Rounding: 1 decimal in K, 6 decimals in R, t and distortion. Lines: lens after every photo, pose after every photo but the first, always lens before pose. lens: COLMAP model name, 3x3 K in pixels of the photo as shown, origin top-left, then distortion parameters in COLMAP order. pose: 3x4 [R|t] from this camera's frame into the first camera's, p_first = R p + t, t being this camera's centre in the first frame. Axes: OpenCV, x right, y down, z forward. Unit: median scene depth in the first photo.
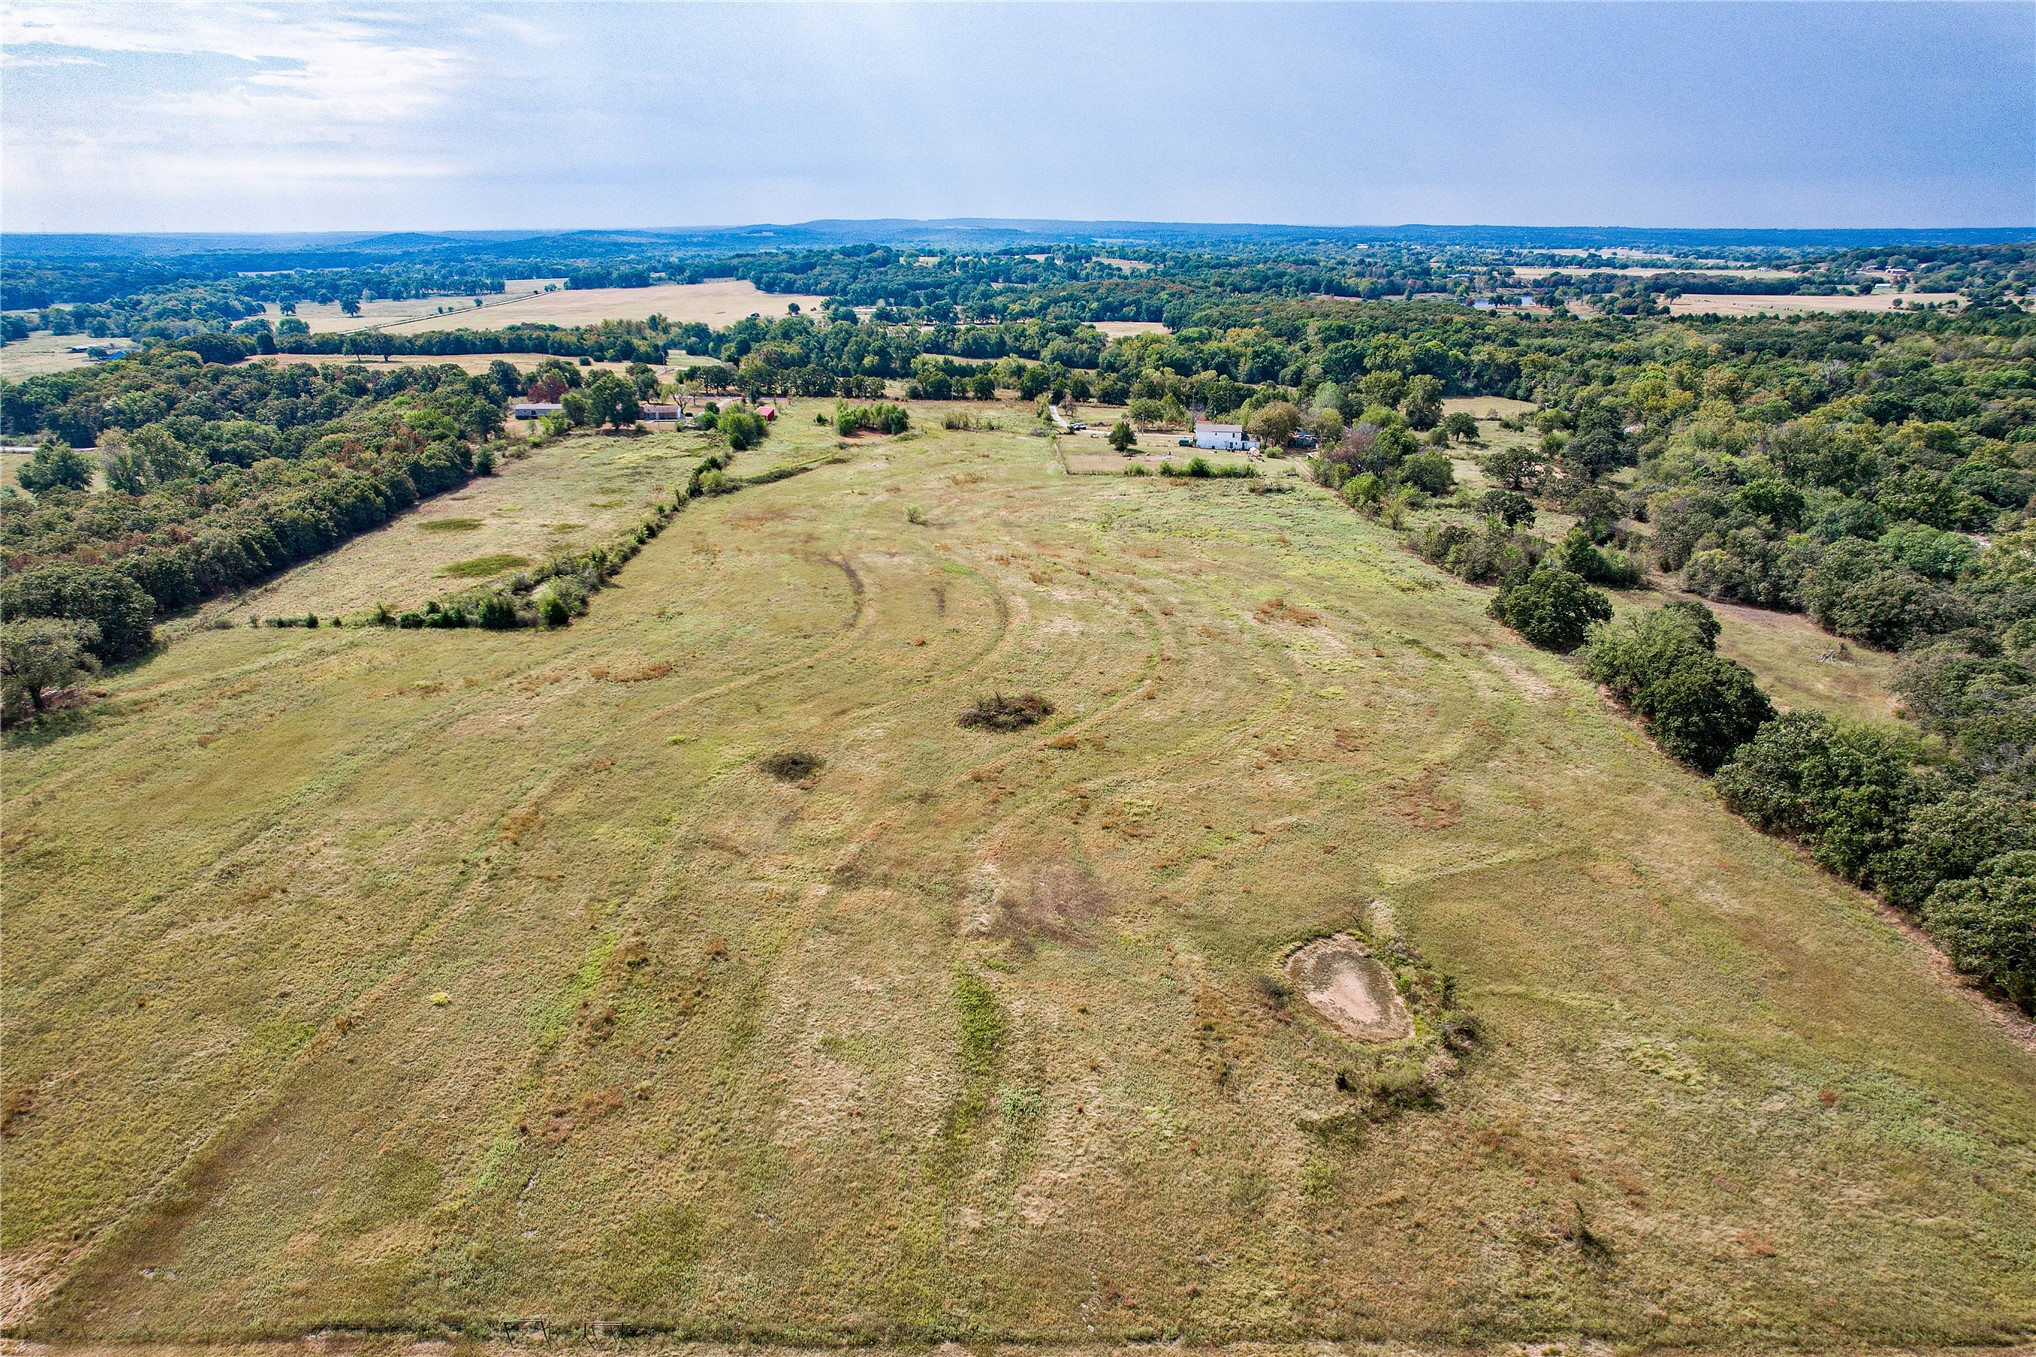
lens RADIAL K [[1306.7, 0, 1014.4], [0, 1306.7, 683.2], [0, 0, 1]] dist [-0.081365, 0.071540]
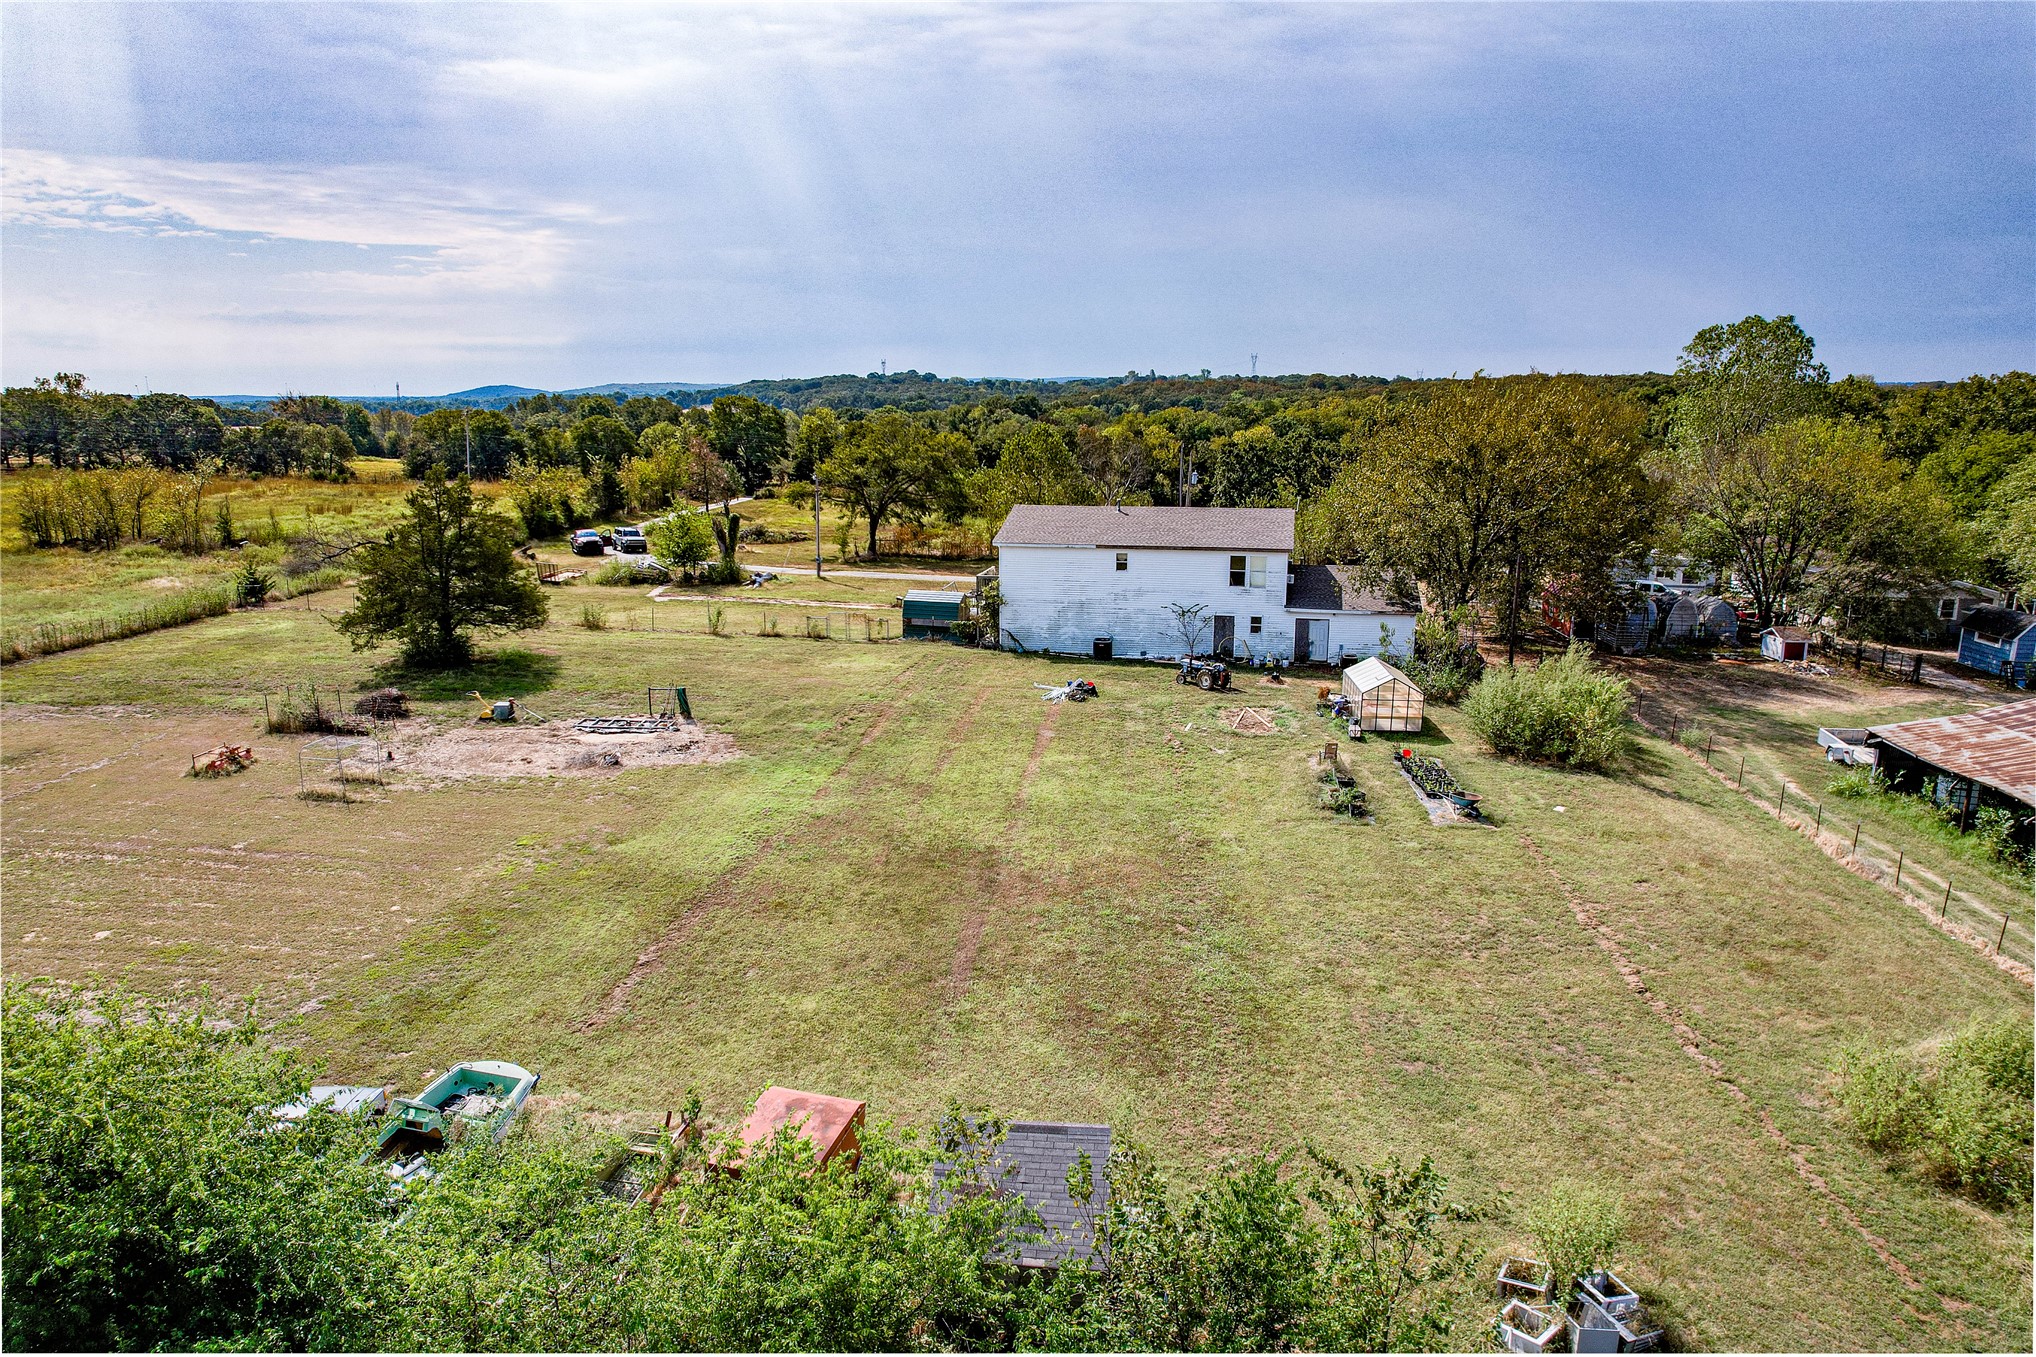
lens RADIAL K [[1306.7, 0, 1014.4], [0, 1306.7, 683.2], [0, 0, 1]] dist [-0.081365, 0.071540]
pose [[0.996251, 0.015840, -0.085044, 0.325291], [-0.026000, 0.992466, -0.119727, -0.332242], [0.082507, 0.121489, 0.989158, 1.773382]]
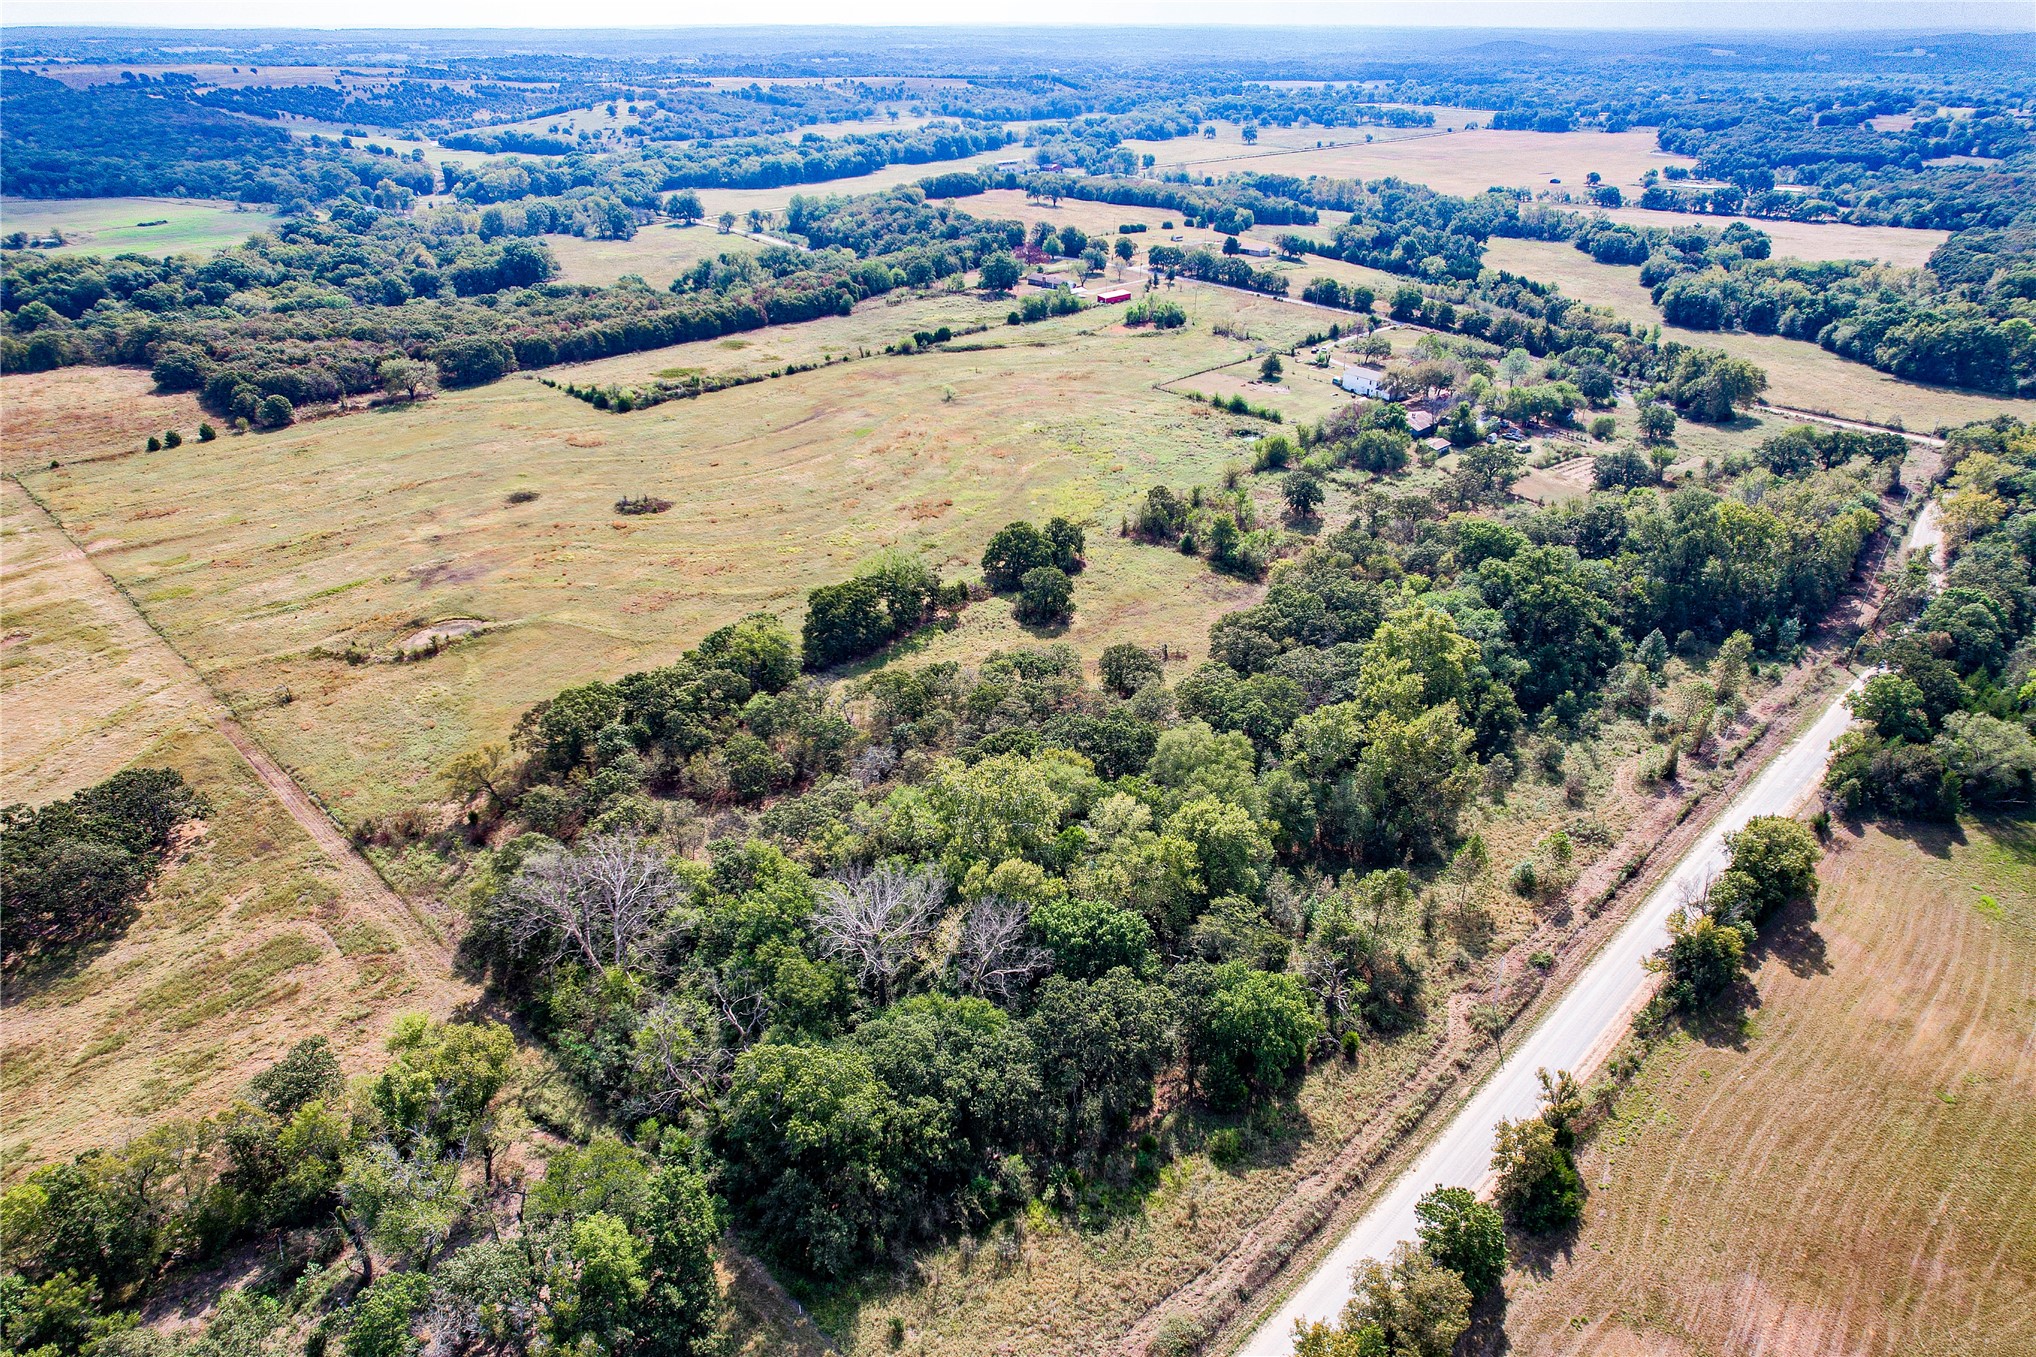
lens RADIAL K [[1306.7, 0, 1014.4], [0, 1306.7, 683.2], [0, 0, 1]] dist [-0.081365, 0.071540]
pose [[0.694829, 0.333276, -0.637291, 1.512569], [-0.244110, 0.942827, 0.226909, -0.267557], [0.676479, -0.002094, 0.736459, 0.040260]]
